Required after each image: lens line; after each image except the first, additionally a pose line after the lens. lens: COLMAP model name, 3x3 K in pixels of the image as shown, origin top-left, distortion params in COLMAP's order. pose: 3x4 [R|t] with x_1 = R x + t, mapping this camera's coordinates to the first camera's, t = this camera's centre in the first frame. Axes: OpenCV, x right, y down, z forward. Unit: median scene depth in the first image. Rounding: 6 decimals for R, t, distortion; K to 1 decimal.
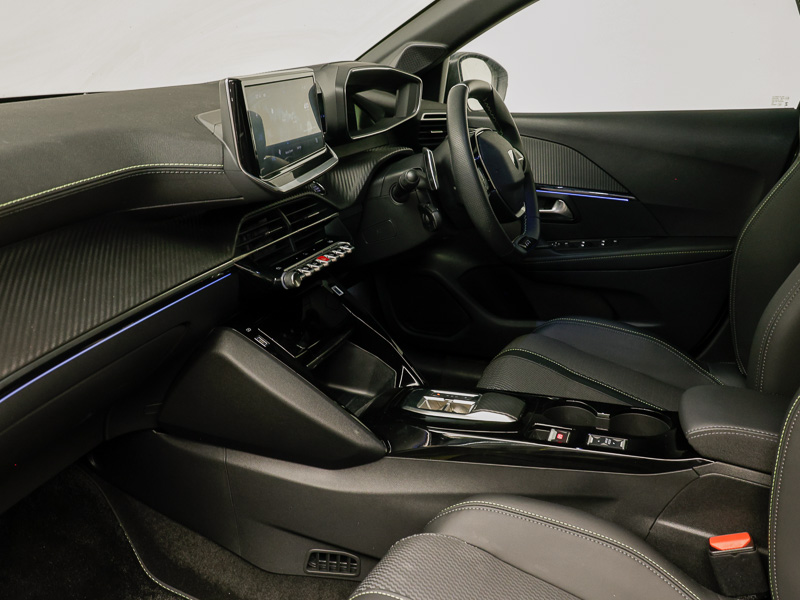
lens RADIAL K [[725.6, 0, 400.0], [0, 725.6, 300.0], [0, 0, 1]] dist [0.006881, 0.001701]
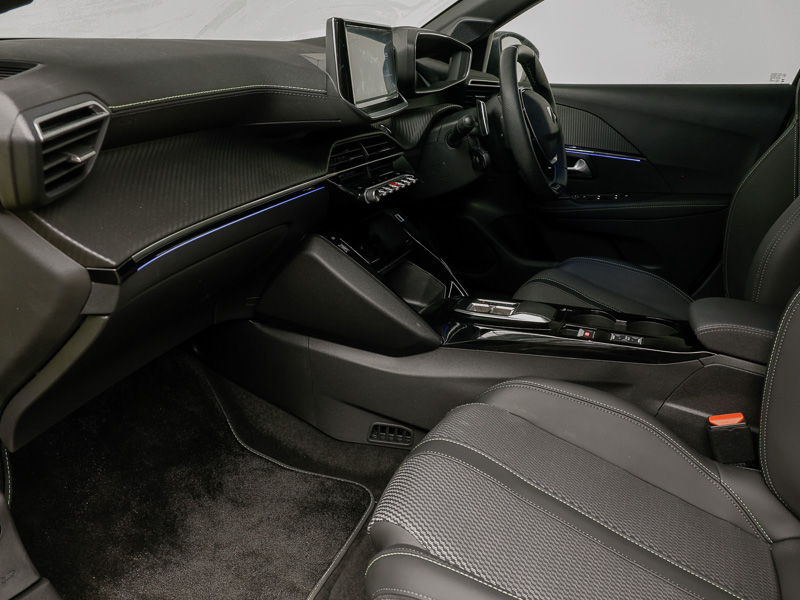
lens RADIAL K [[618.3, 0, 400.0], [0, 618.3, 300.0], [0, 0, 1]] dist [0.010744, -0.004221]
pose [[0.998851, 0.043758, -0.019540, -0.066042], [-0.042843, 0.998068, 0.045004, 0.085588], [0.021472, -0.044115, 0.998796, -0.036498]]
